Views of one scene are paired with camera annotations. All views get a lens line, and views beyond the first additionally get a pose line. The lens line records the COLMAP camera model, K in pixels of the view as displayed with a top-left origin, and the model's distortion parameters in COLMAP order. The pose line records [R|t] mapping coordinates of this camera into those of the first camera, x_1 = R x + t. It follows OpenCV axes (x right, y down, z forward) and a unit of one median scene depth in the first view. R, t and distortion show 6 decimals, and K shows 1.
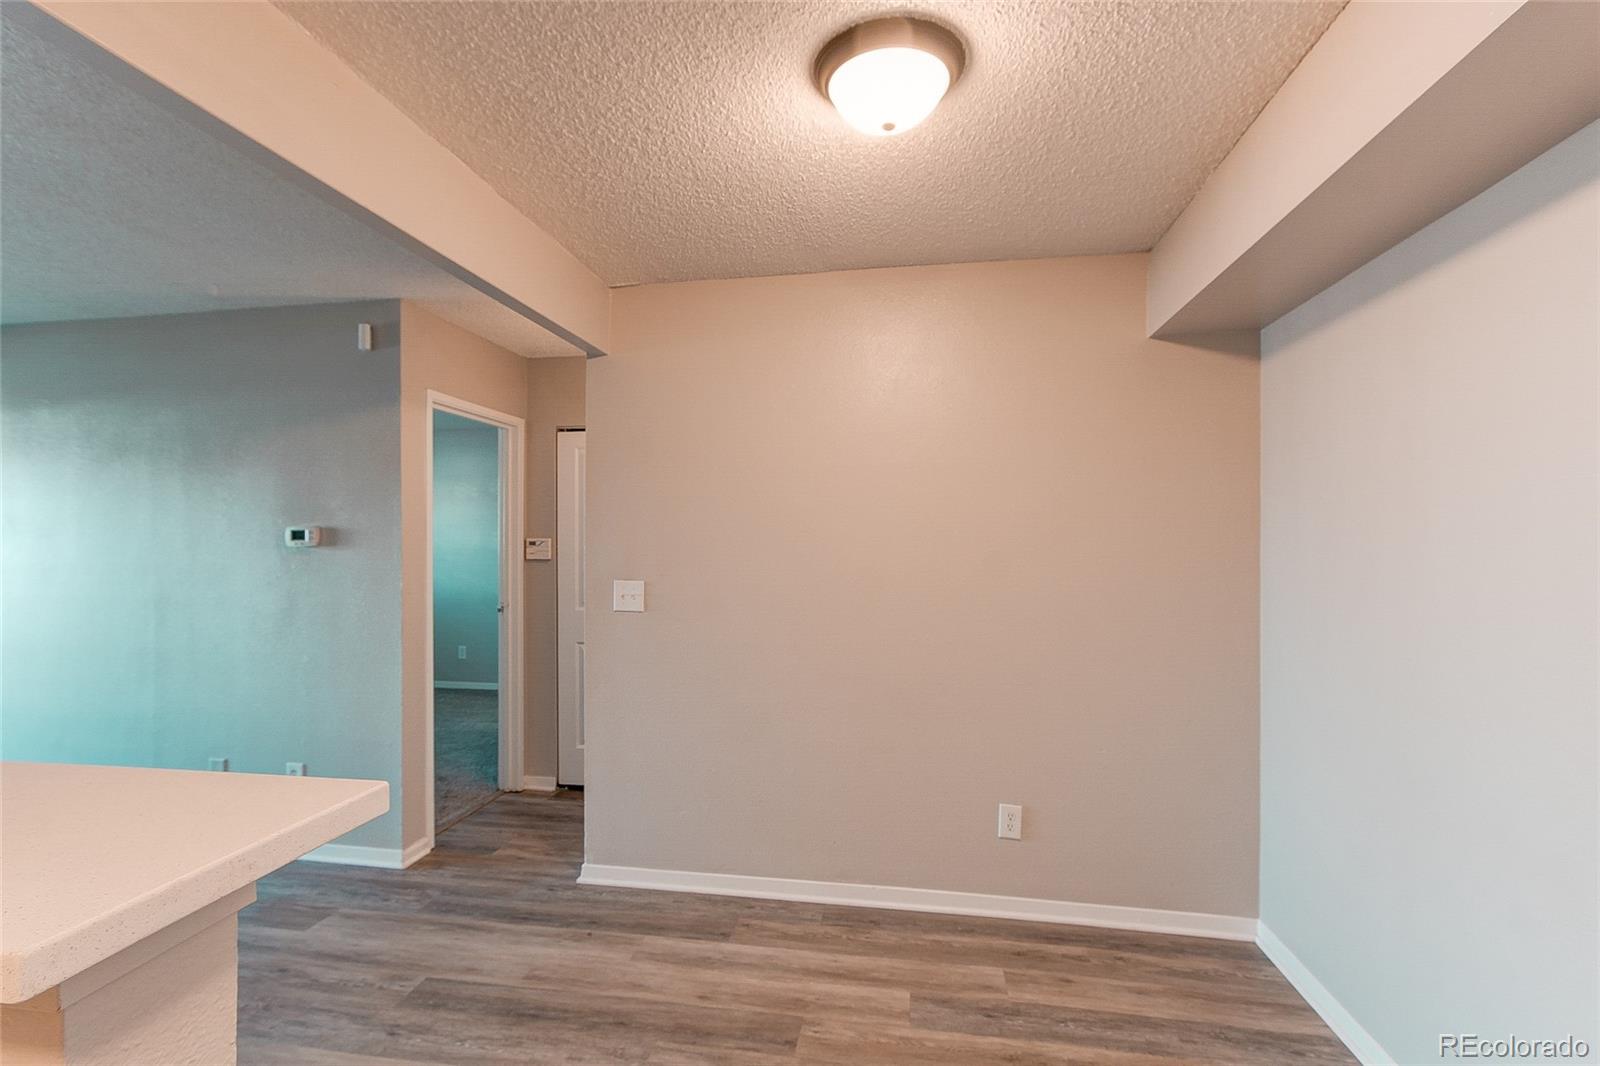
lens RADIAL K [[743.1, 0, 793.3], [0, 743.1, 539.8], [0, 0, 1]] dist [-0.003274, 0.002796]
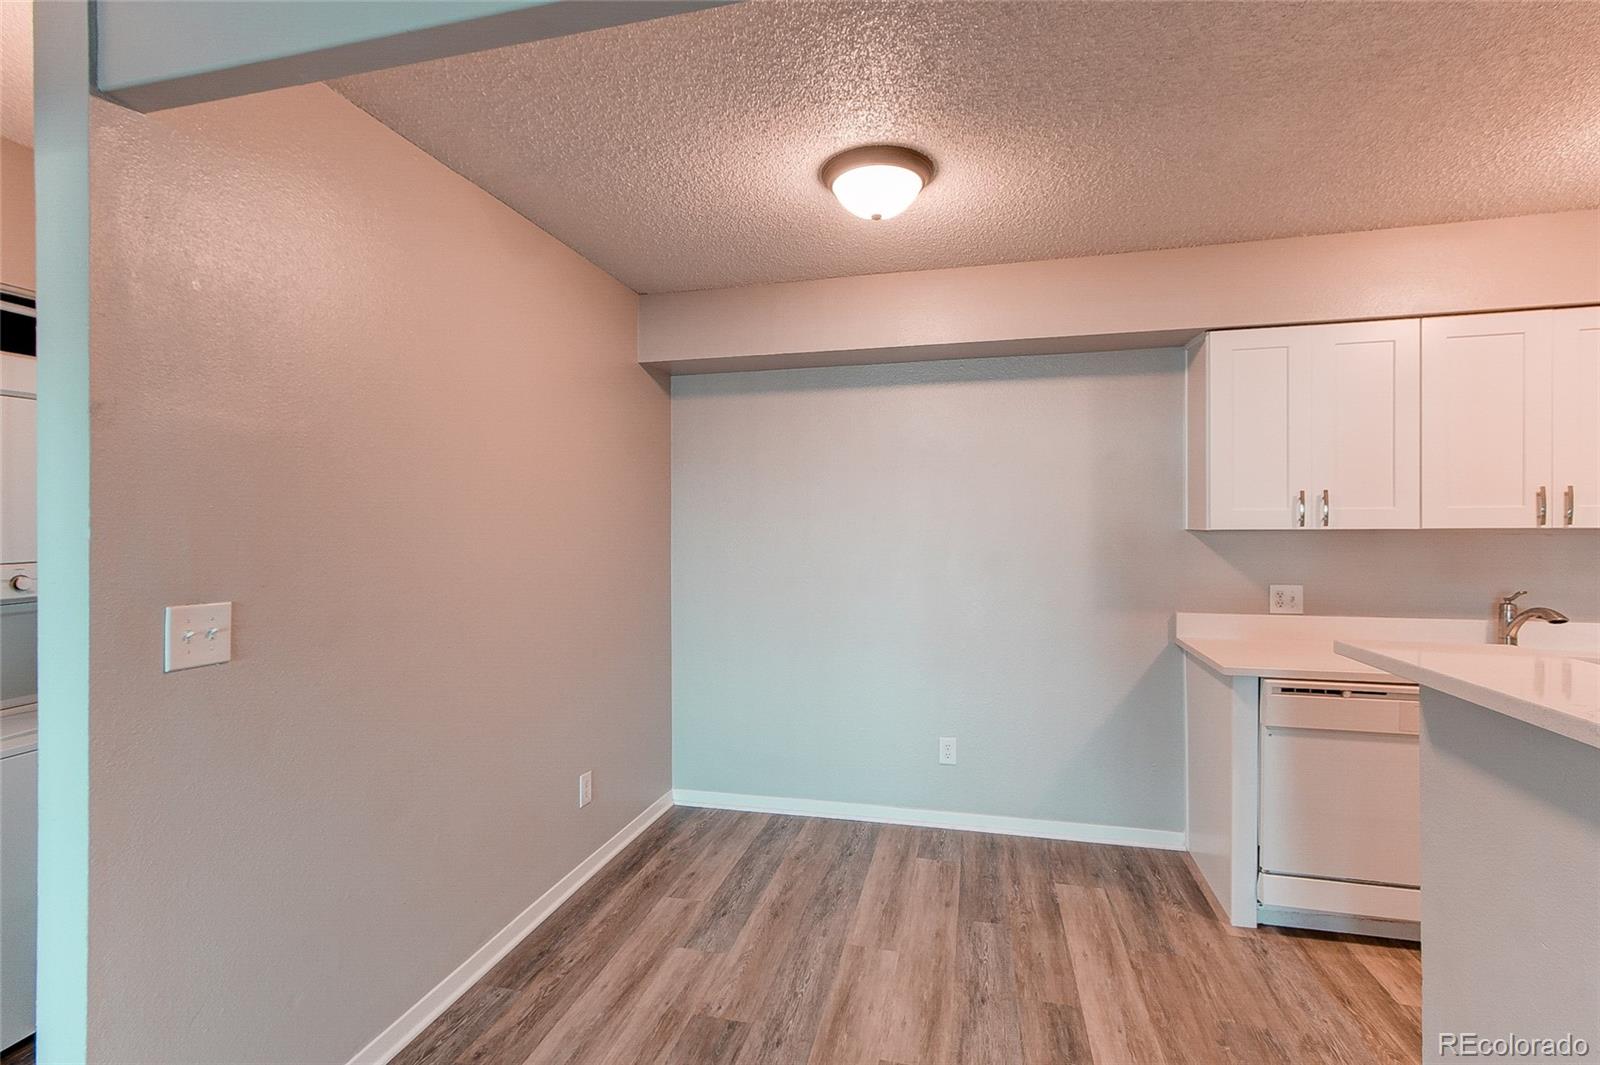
lens RADIAL K [[743.1, 0, 785.7], [0, 743.1, 529.3], [0, 0, 1]] dist [-0.003274, 0.002796]
pose [[0.082816, -0.005264, 0.996551, -0.831046], [-0.004999, 0.999971, 0.005698, 0.001723], [-0.996552, -0.005454, 0.082787, 0.709486]]
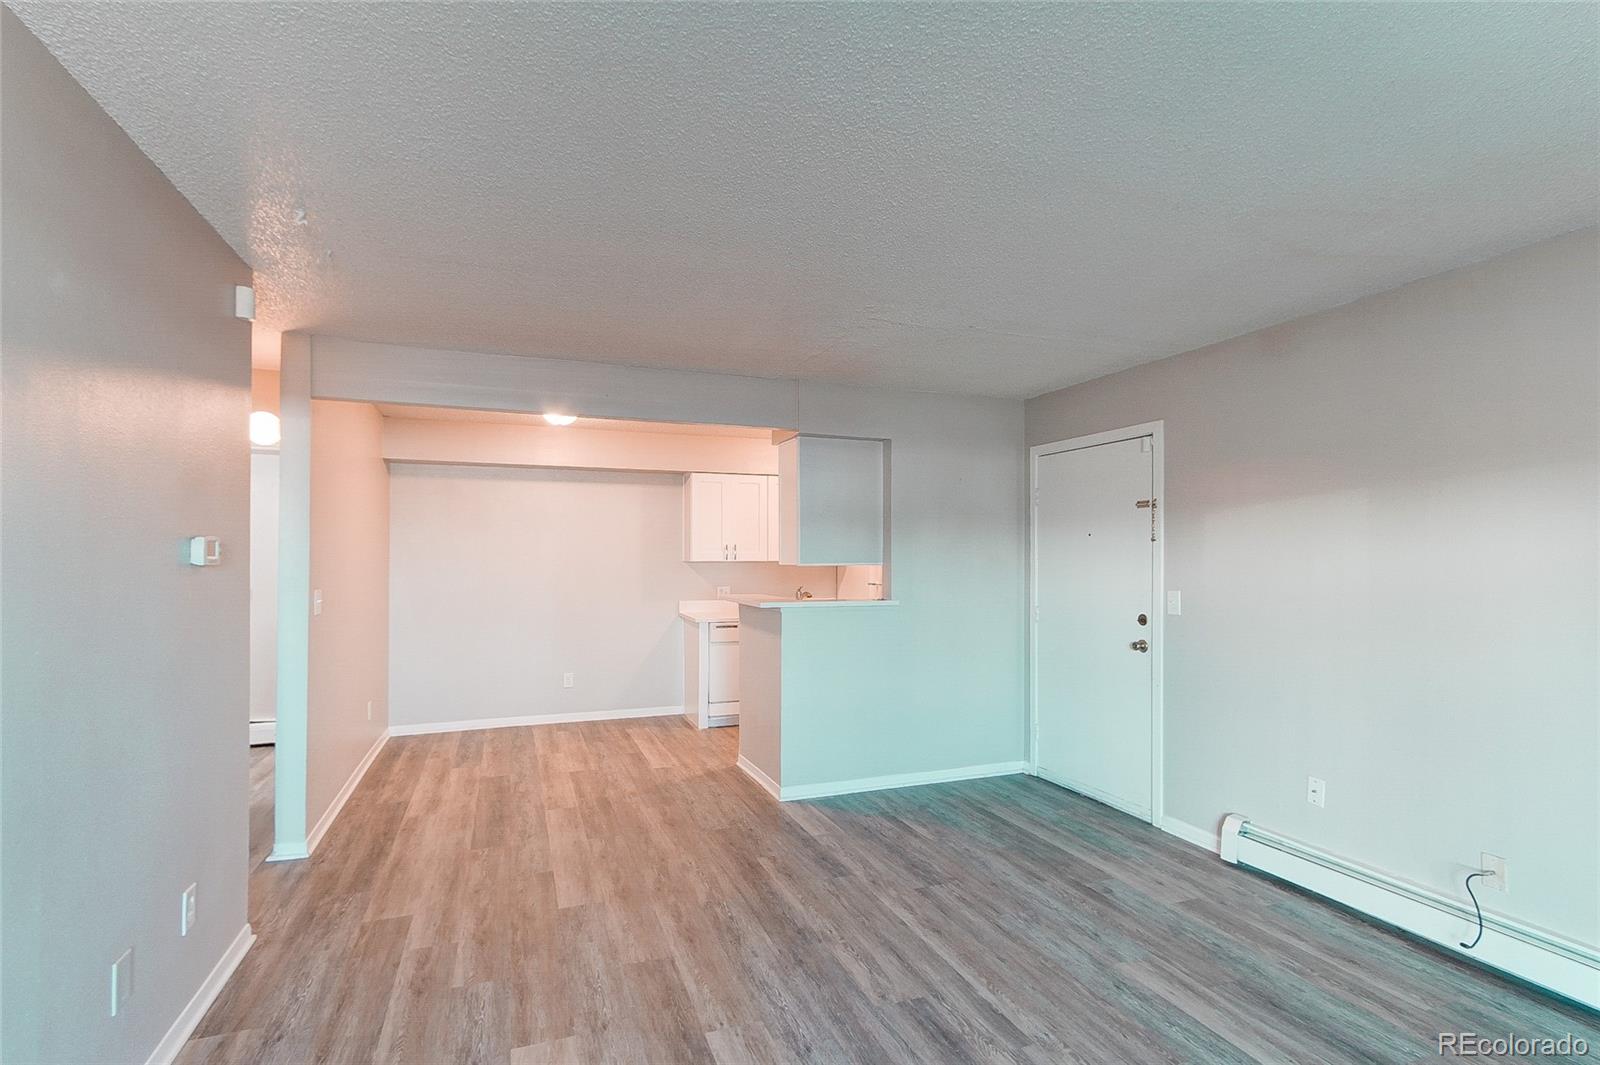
lens RADIAL K [[743.1, 0, 784.1], [0, 743.1, 561.5], [0, 0, 1]] dist [-0.003274, 0.002796]
pose [[-0.501375, -0.004841, 0.865216, -2.024181], [-0.009538, 0.999955, 0.000067, 0.003434], [-0.865177, -0.008219, -0.501399, 1.167851]]
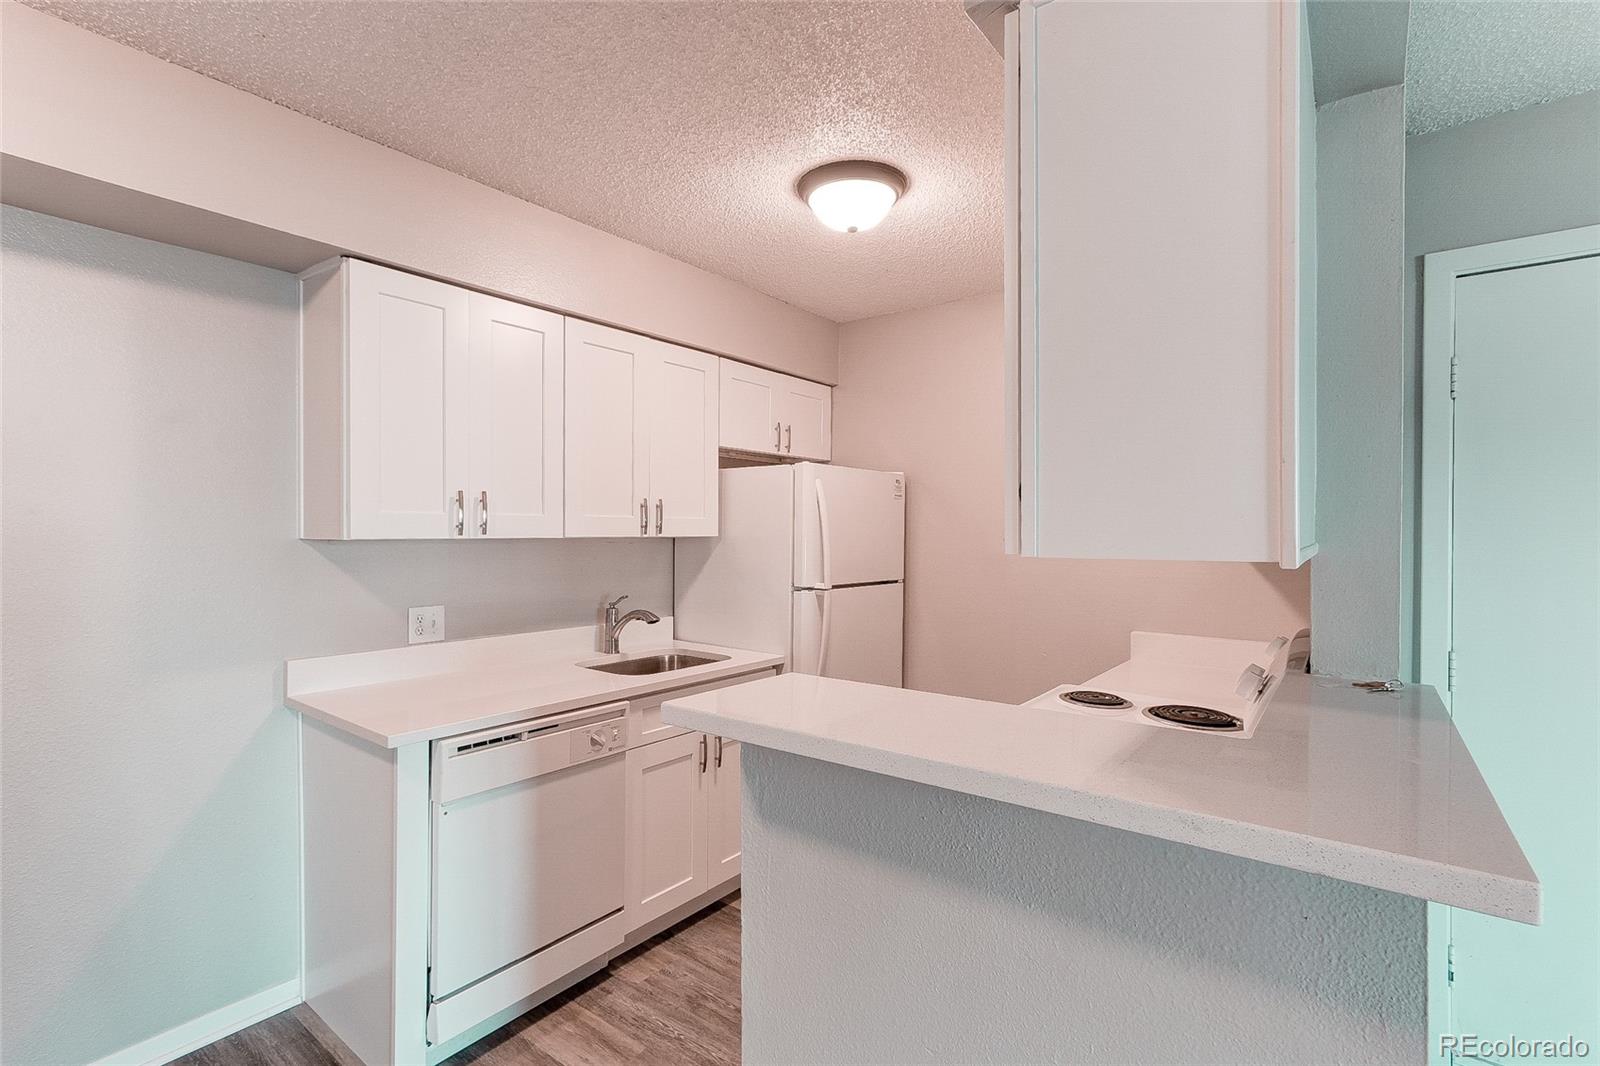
lens RADIAL K [[743.1, 0, 776.1], [0, 743.1, 534.3], [0, 0, 1]] dist [-0.003274, 0.002796]
pose [[-0.881832, -0.004236, 0.471545, -0.419456], [-0.006744, 0.999971, -0.003628, -0.000488], [-0.471516, -0.006379, -0.881834, 0.643536]]
